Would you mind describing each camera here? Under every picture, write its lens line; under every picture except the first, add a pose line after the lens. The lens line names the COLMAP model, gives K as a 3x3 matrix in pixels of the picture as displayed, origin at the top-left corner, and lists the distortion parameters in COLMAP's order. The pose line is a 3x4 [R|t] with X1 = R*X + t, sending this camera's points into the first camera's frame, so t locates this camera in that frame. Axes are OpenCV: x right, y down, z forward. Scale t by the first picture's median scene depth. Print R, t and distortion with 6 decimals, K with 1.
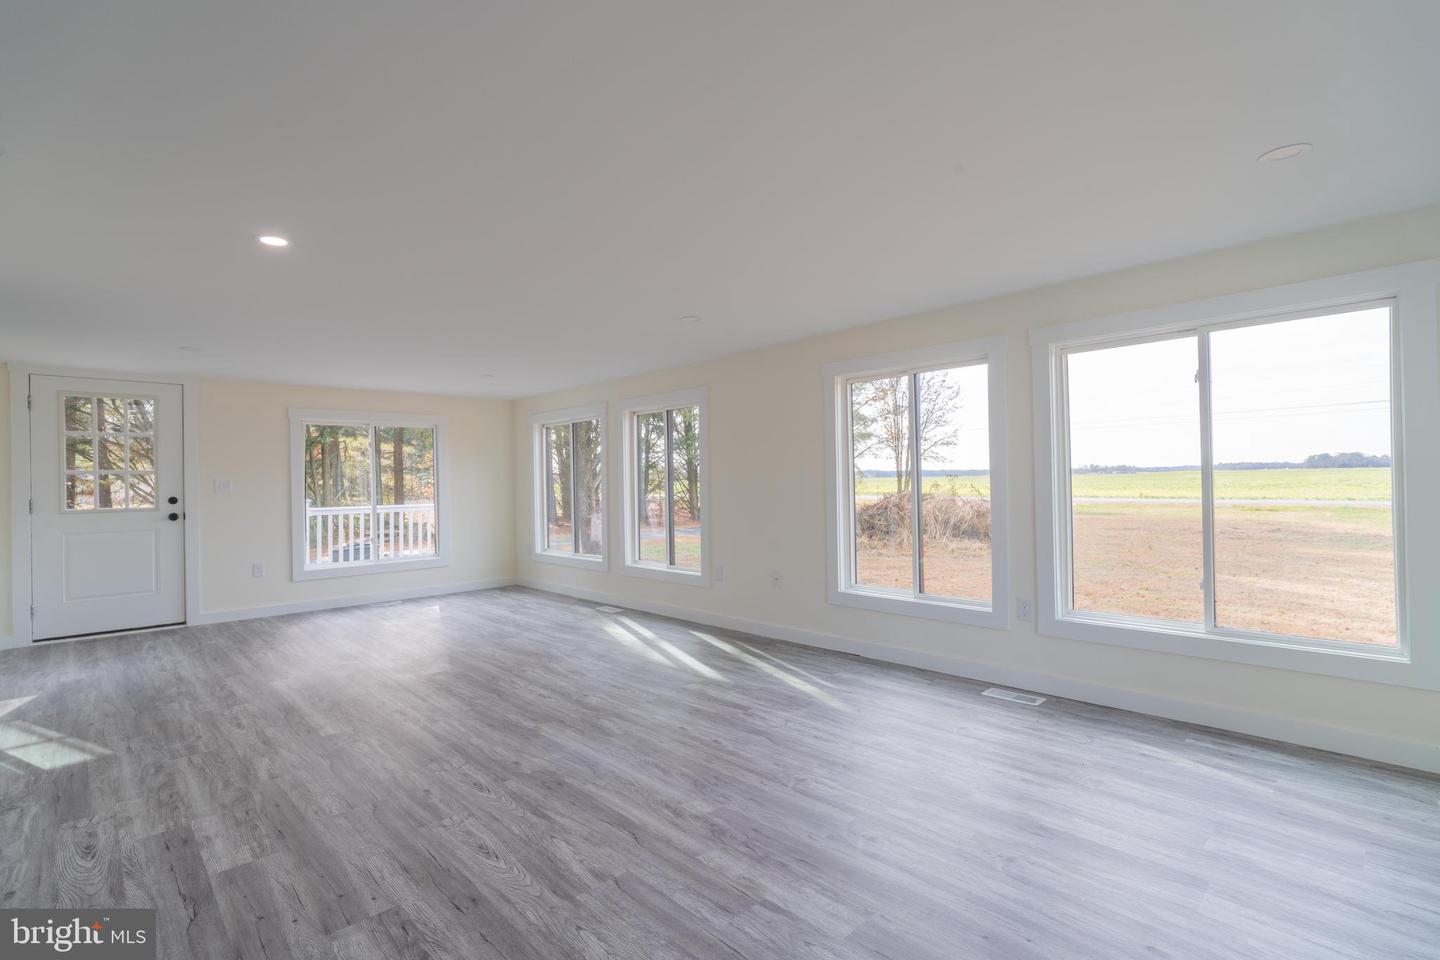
lens RADIAL K [[672.0, 0, 727.9], [0, 672.0, 475.4], [0, 0, 1]] dist [-0.006583, 0.000268]
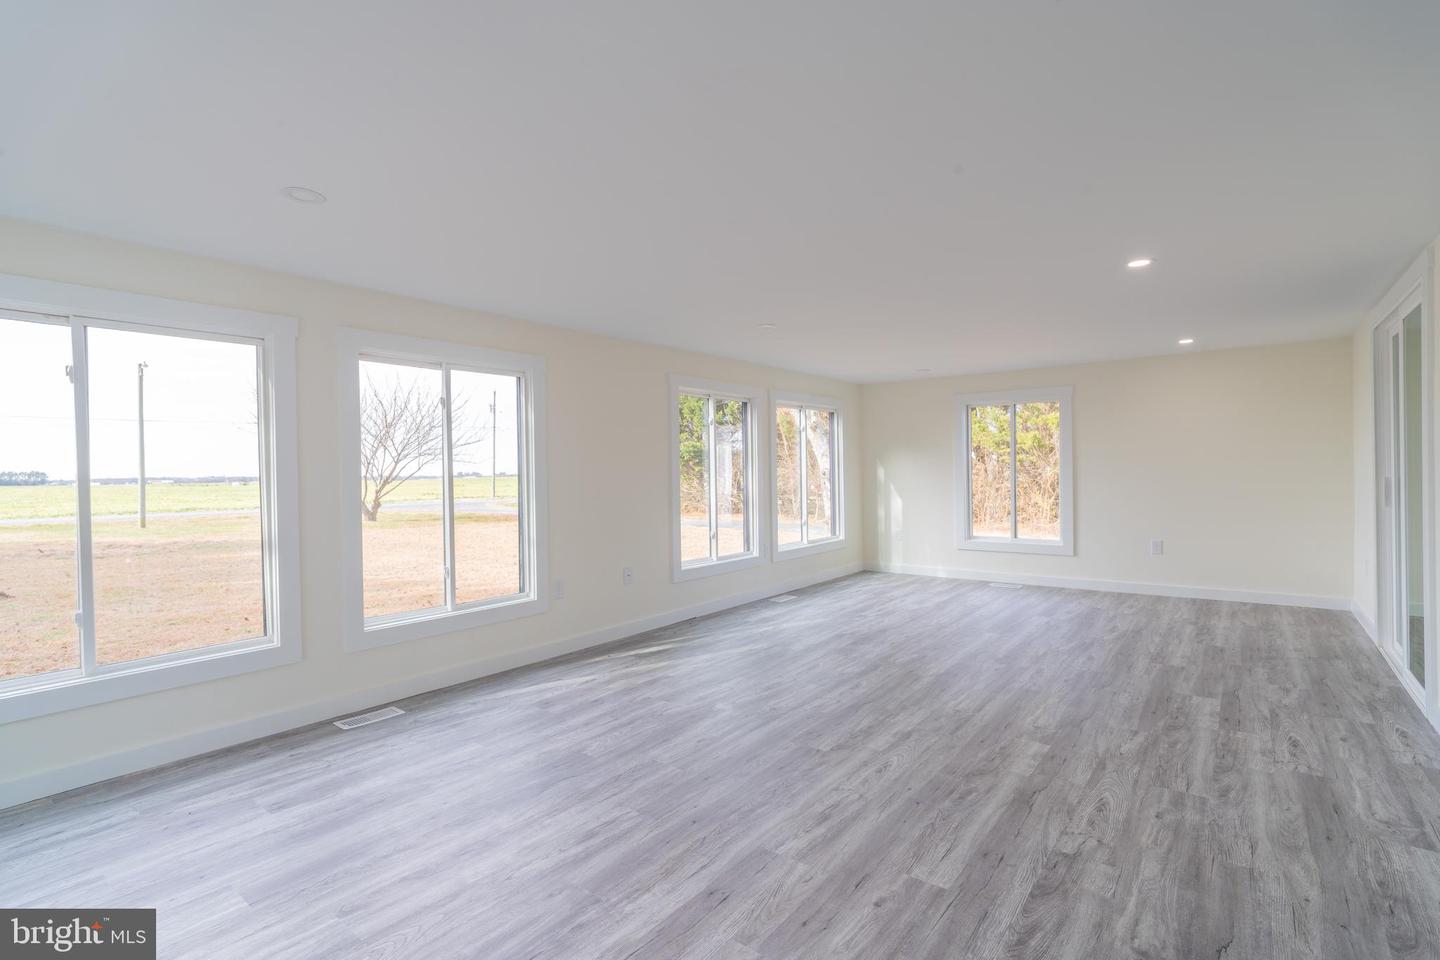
lens RADIAL K [[672.0, 0, 715.1], [0, 672.0, 478.6], [0, 0, 1]] dist [-0.006583, 0.000268]
pose [[-0.128235, 0.013719, 0.991649, -1.547927], [0.011467, 0.999858, -0.012350, 0.042115], [-0.991678, 0.009788, -0.128374, 1.672820]]
